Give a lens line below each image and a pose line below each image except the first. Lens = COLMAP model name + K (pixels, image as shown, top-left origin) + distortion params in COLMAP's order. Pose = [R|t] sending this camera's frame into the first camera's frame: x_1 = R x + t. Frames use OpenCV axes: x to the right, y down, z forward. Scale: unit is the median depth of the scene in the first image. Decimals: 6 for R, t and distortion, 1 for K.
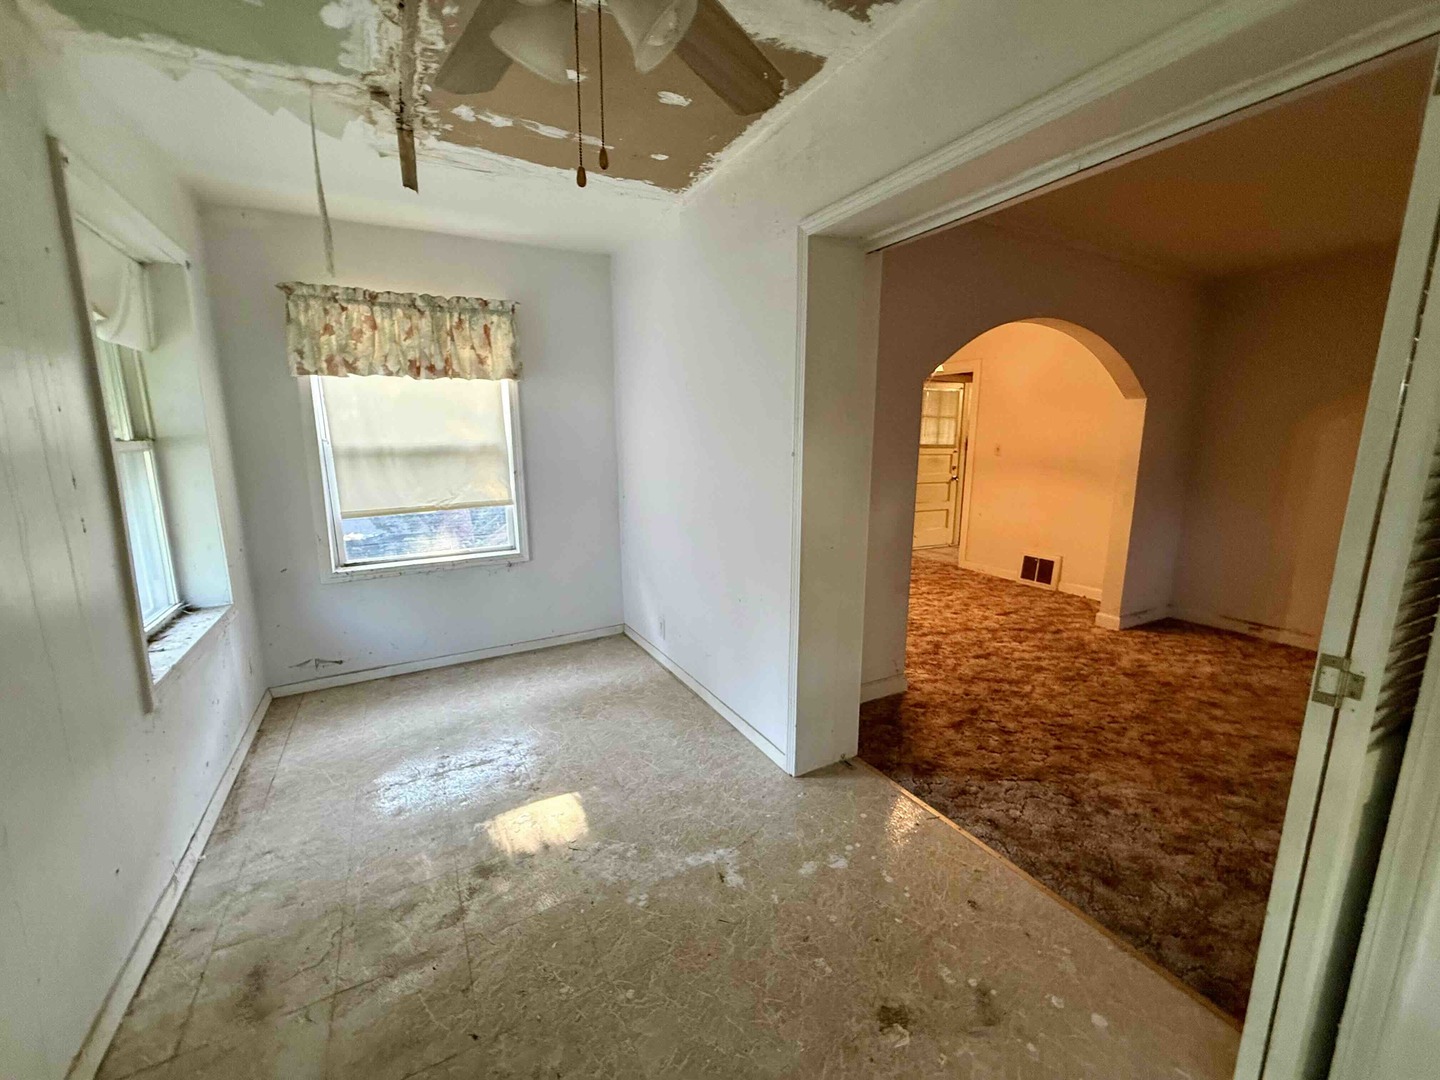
lens RADIAL K [[576.2, 0, 716.6], [0, 576.2, 539.8], [0, 0, 1]] dist [0.000603, -0.000349]
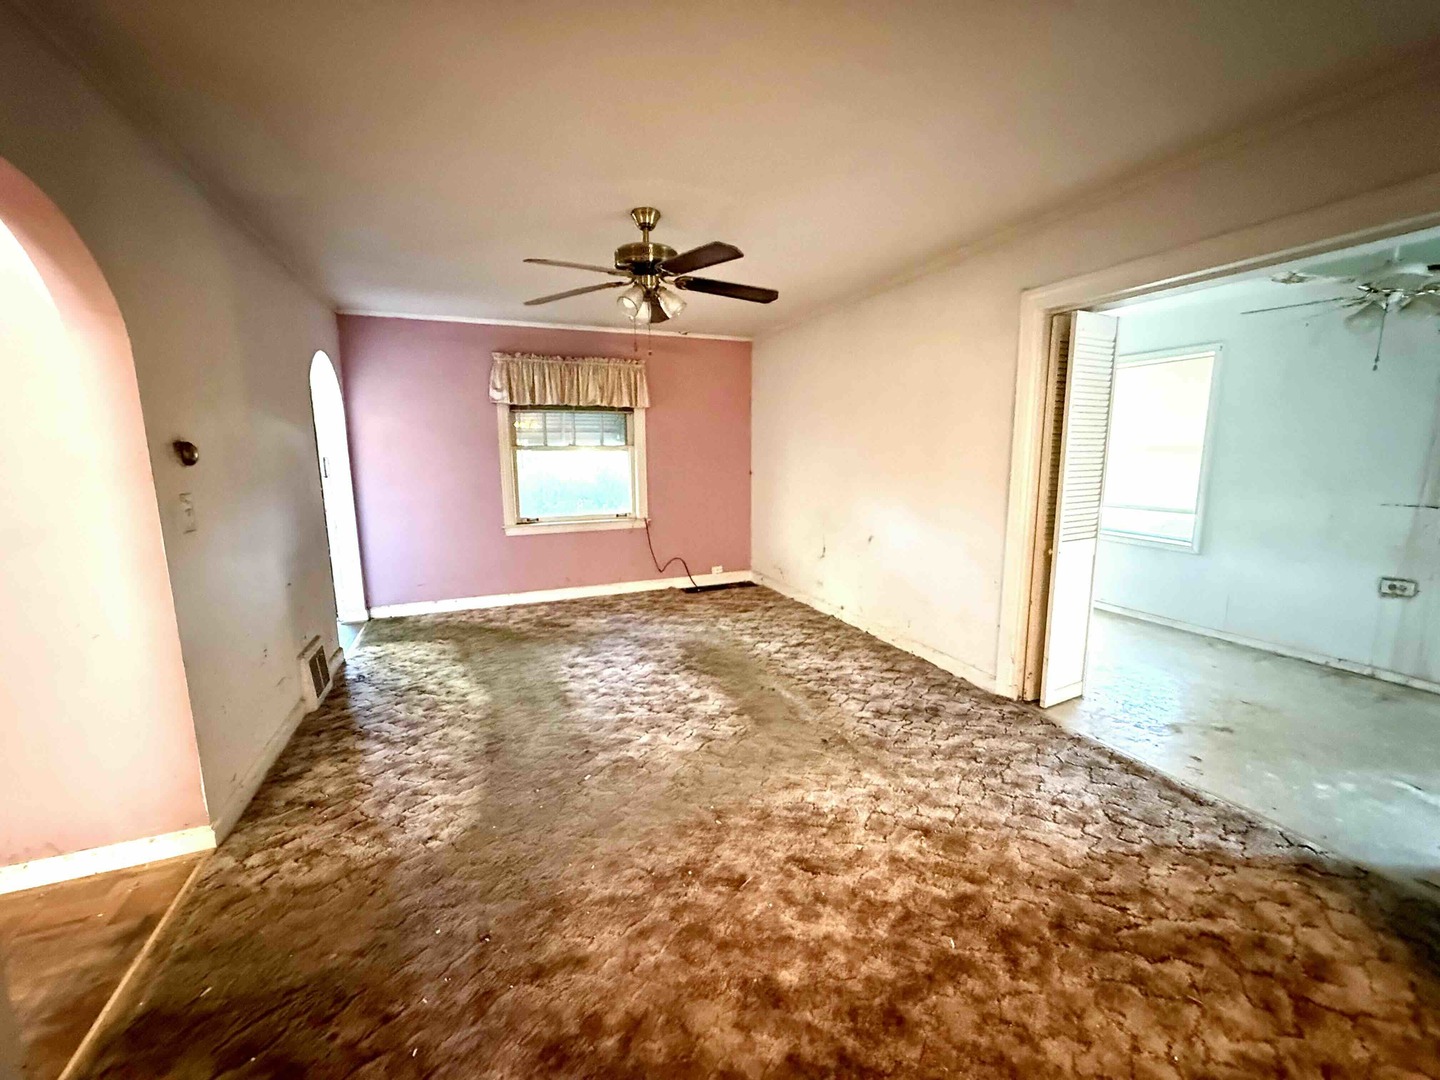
lens RADIAL K [[576.2, 0, 719.0], [0, 576.2, 541.5], [0, 0, 1]] dist [0.000603, -0.000349]
pose [[-0.993342, -0.013727, 0.114384, 0.857275], [0.024143, 0.946025, 0.323194, -0.234692], [-0.112647, 0.323804, -0.939394, 1.337714]]
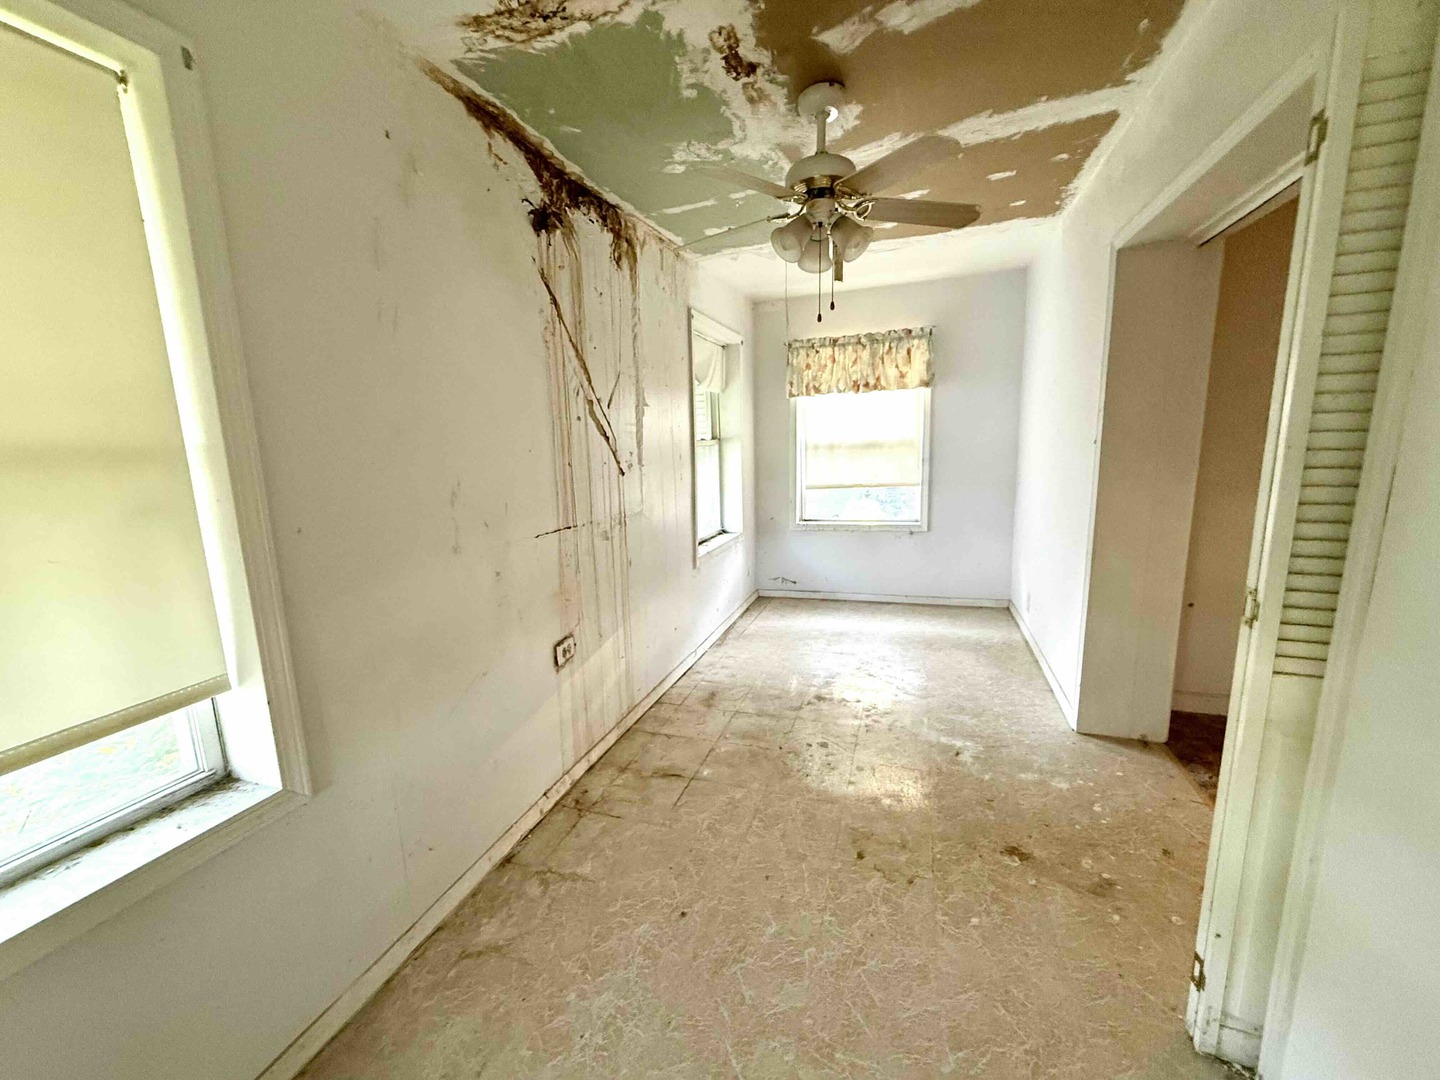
lens RADIAL K [[576.2, 0, 721.9], [0, 576.2, 538.8], [0, 0, 1]] dist [0.000603, -0.000349]
pose [[0.680835, 0.107893, -0.724446, 0.339482], [-0.103442, 0.993341, 0.050725, 0.042291], [0.725095, 0.040403, 0.687462, -0.218148]]
